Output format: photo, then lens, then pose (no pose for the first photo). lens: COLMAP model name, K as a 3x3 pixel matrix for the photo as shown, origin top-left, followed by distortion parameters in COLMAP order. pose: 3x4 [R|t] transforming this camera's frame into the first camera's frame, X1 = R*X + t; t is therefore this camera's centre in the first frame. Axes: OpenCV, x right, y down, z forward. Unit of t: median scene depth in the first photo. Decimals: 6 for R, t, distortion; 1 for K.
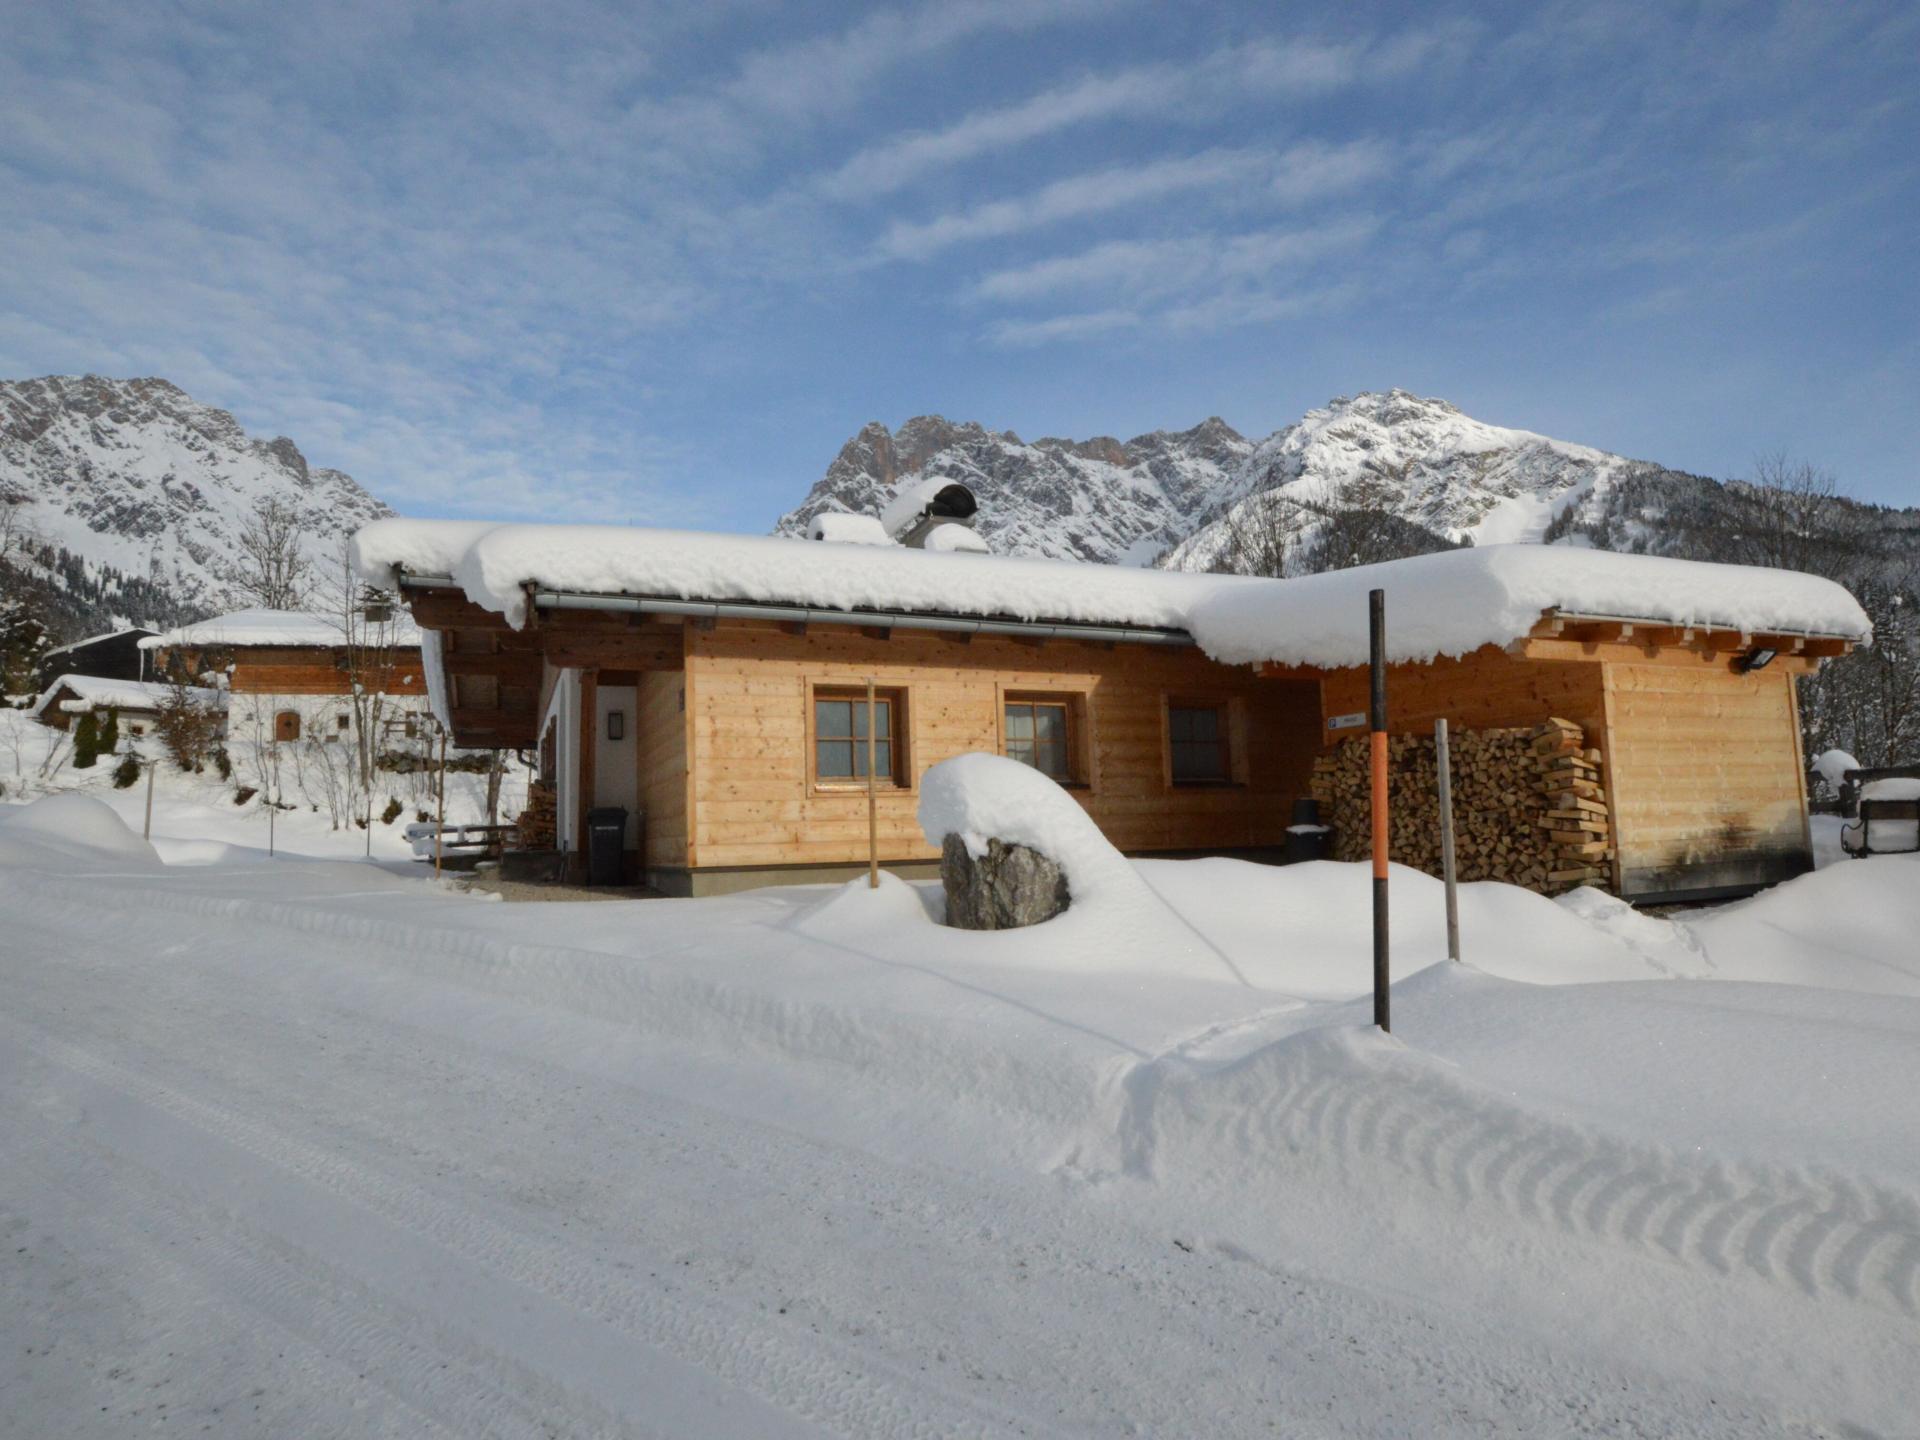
lens RADIAL K [[1093.3, 0, 960.0], [0, 1093.3, 720.0], [0, 0, 1]] dist [-0.040095, 0.013922]
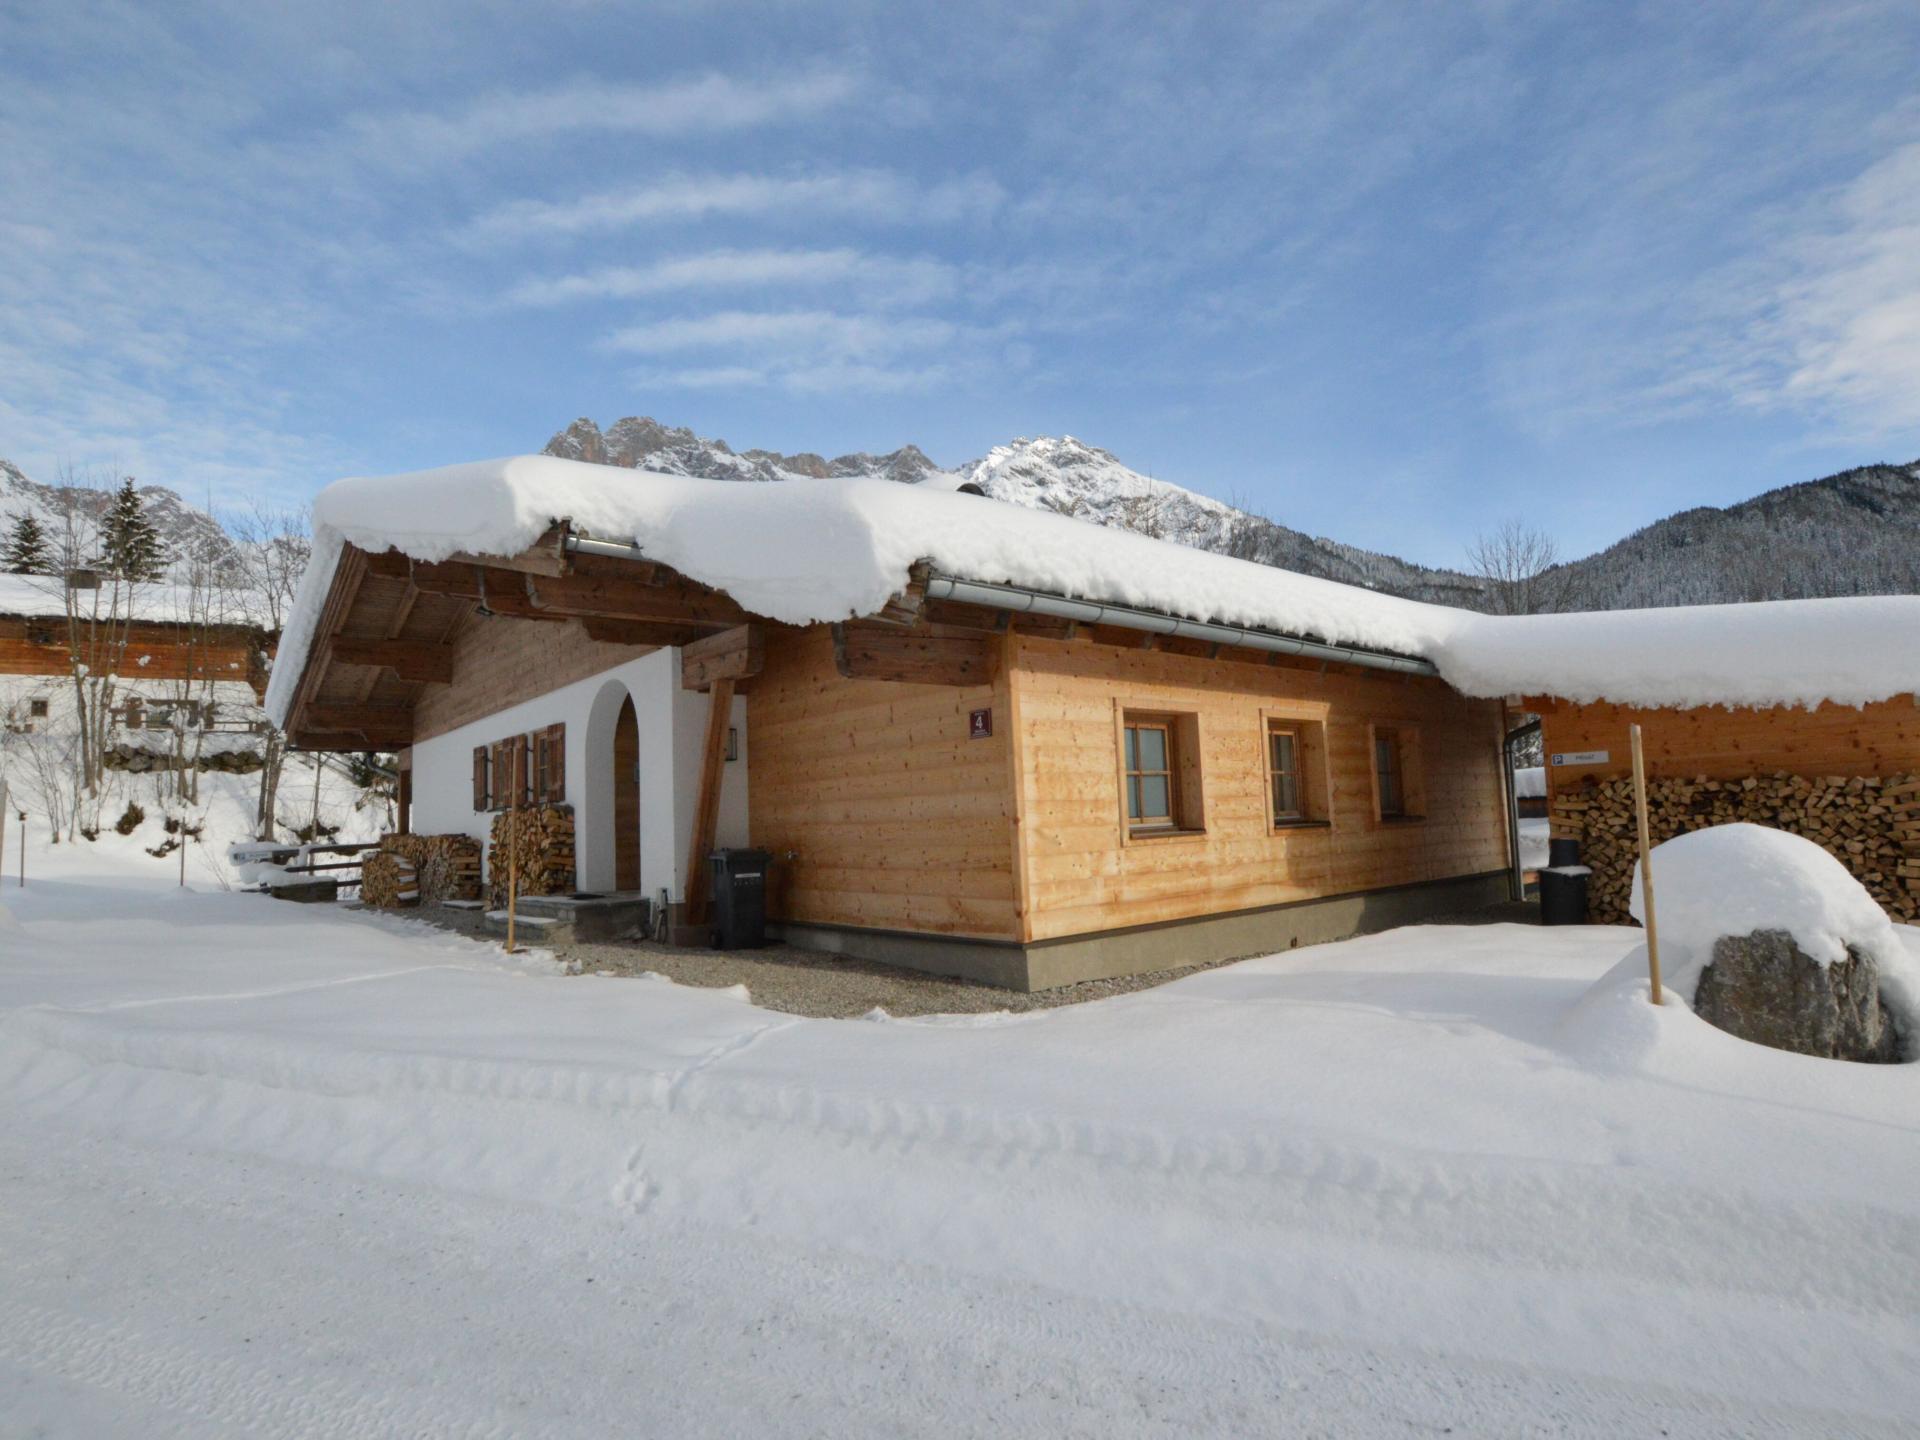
lens RADIAL K [[1013.6, 0, 960.0], [0, 1013.6, 720.0], [0, 0, 1]] dist [-0.040315, 0.014686]
pose [[0.956624, 0.023716, 0.290357, -0.138822], [-0.024309, 0.999703, -0.001564, -0.005776], [-0.290308, -0.005562, 0.956917, 0.089556]]
